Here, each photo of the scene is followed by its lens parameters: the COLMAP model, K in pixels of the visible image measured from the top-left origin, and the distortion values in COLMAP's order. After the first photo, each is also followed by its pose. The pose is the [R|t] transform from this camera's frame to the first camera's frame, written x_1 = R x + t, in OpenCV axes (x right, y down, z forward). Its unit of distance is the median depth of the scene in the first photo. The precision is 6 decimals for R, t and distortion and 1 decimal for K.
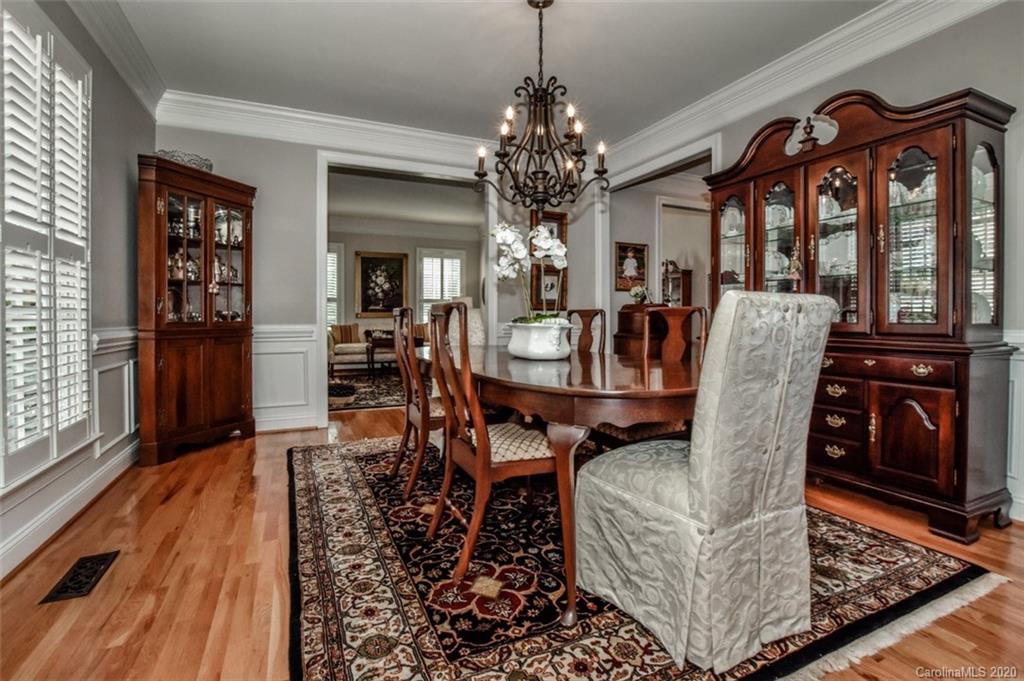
lens RADIAL K [[480.4, 0, 522.0], [0, 480.4, 326.2], [0, 0, 1]] dist [-0.021119, 0.000513]
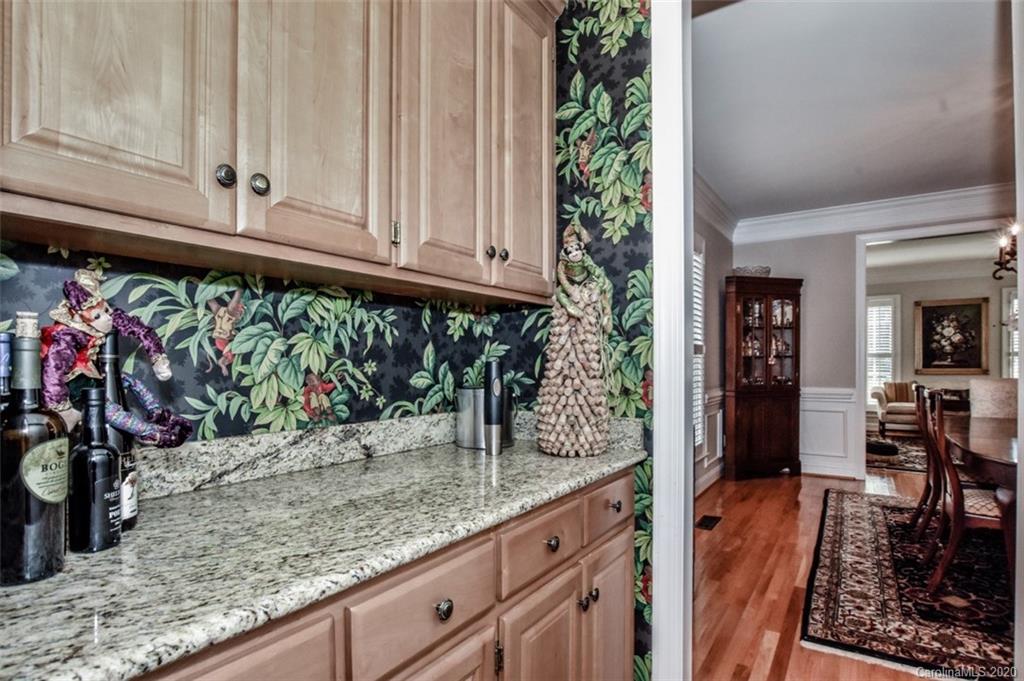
lens RADIAL K [[511.3, 0, 515.1], [0, 511.3, 361.9], [0, 0, 1]] dist [-0.032986, 0.000267]
pose [[0.507806, -0.004157, -0.861461, 0.240580], [-0.014567, 0.999804, -0.013412, -0.048129], [0.861348, 0.019360, 0.507646, -0.387535]]
